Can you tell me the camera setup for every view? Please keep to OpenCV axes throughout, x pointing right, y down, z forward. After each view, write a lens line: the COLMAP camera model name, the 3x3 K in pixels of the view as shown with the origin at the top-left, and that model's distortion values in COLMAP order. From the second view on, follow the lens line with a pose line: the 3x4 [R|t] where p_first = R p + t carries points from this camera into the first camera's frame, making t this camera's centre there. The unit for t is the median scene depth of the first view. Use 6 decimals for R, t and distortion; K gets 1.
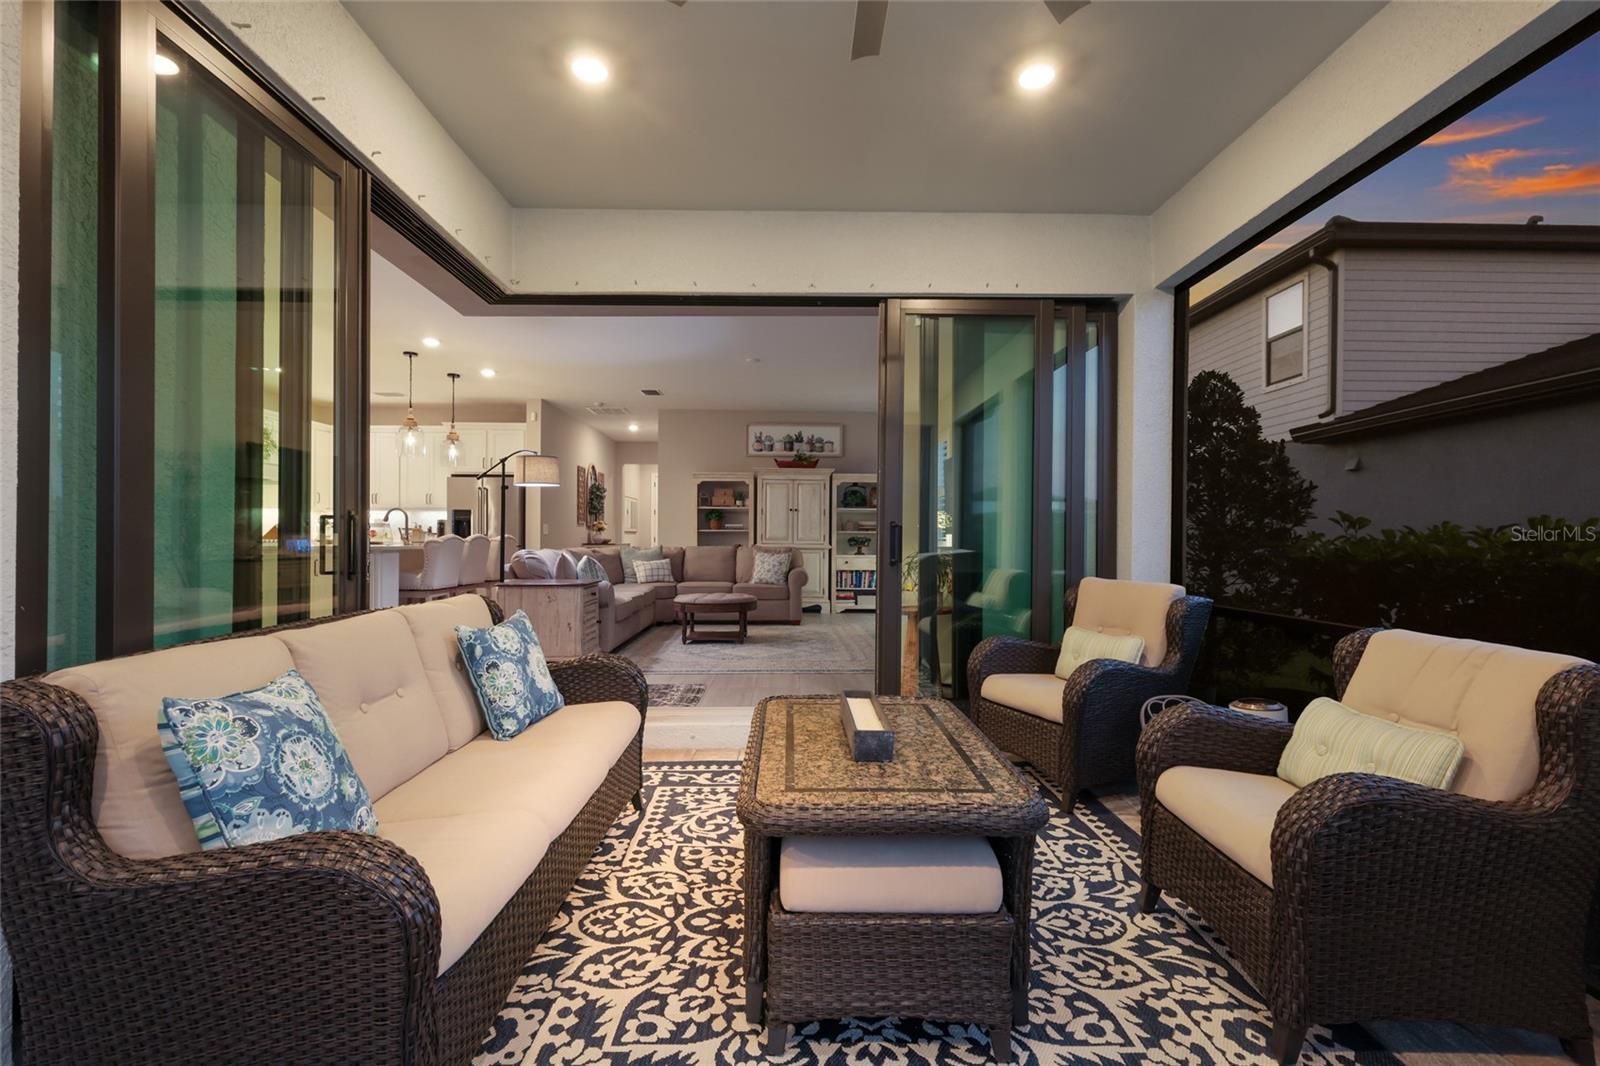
lens RADIAL K [[713.7, 0, 800.0], [0, 713.7, 533.0], [0, 0, 1]] dist [0.004315, 0.000578]
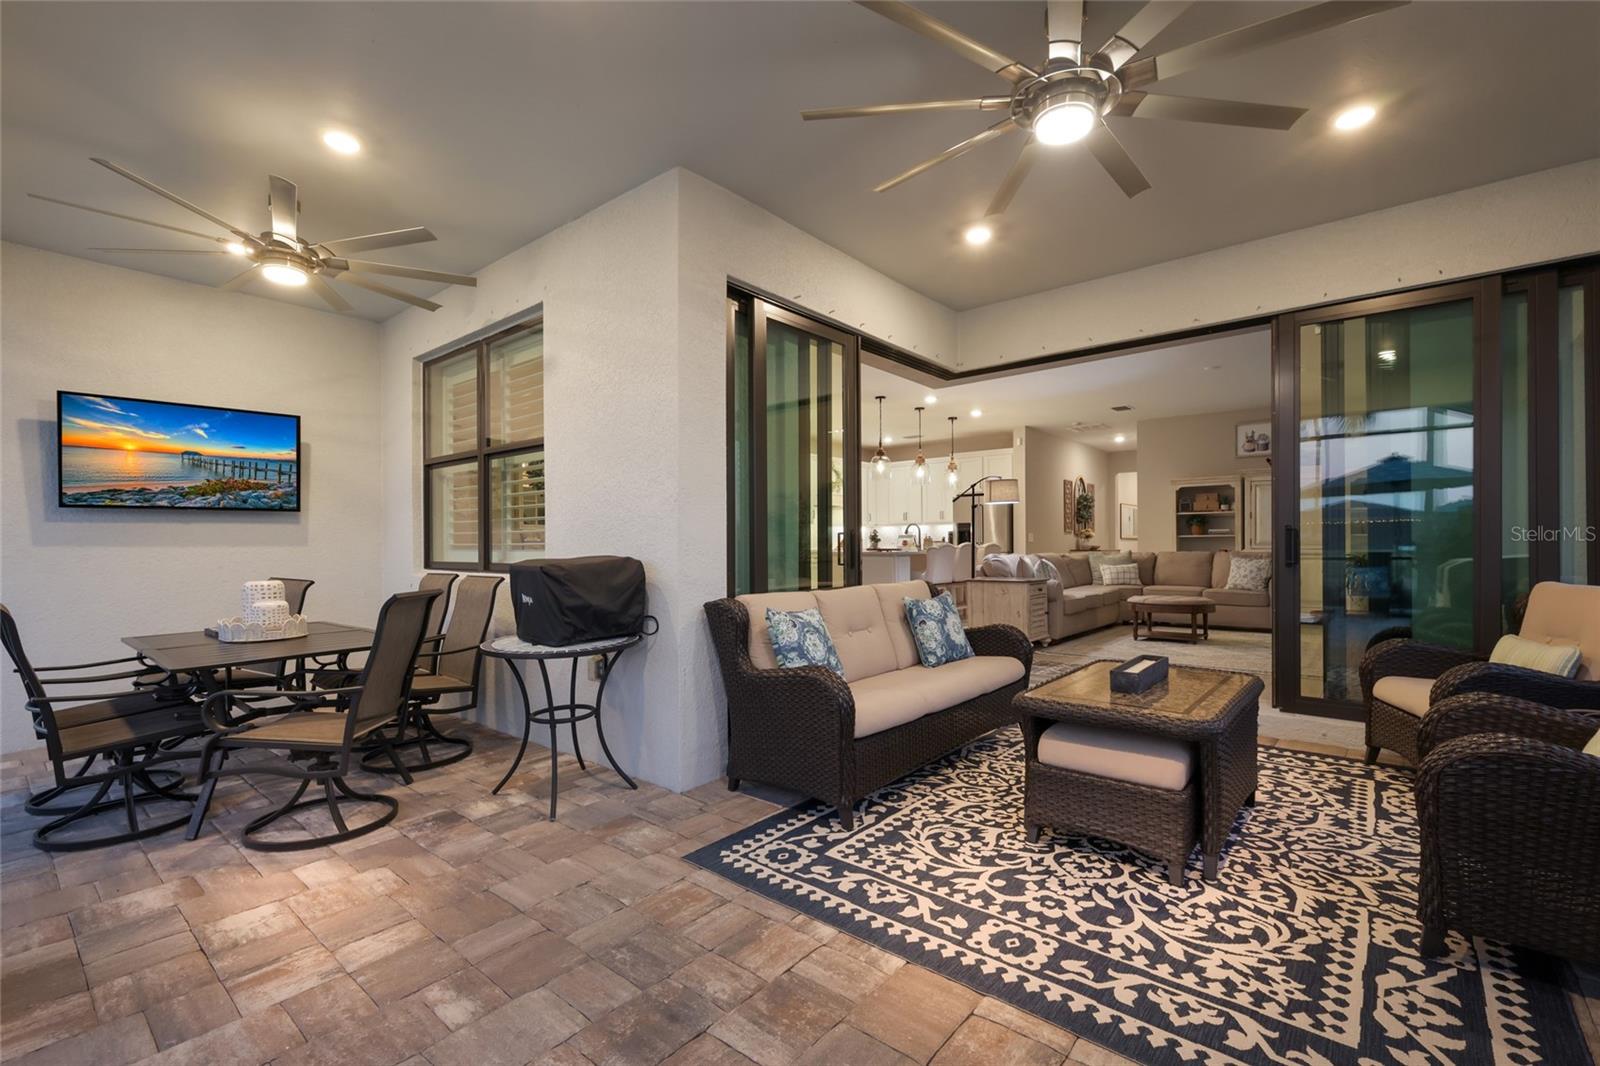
lens RADIAL K [[699.1, 0, 807.5], [0, 699.1, 525.6], [0, 0, 1]] dist [-0.002012, 0.000420]
pose [[0.761453, -0.027915, -0.647618, 0.412424], [0.013674, 0.999542, -0.027006, 0.004101], [0.648075, 0.011708, 0.761486, -0.394370]]
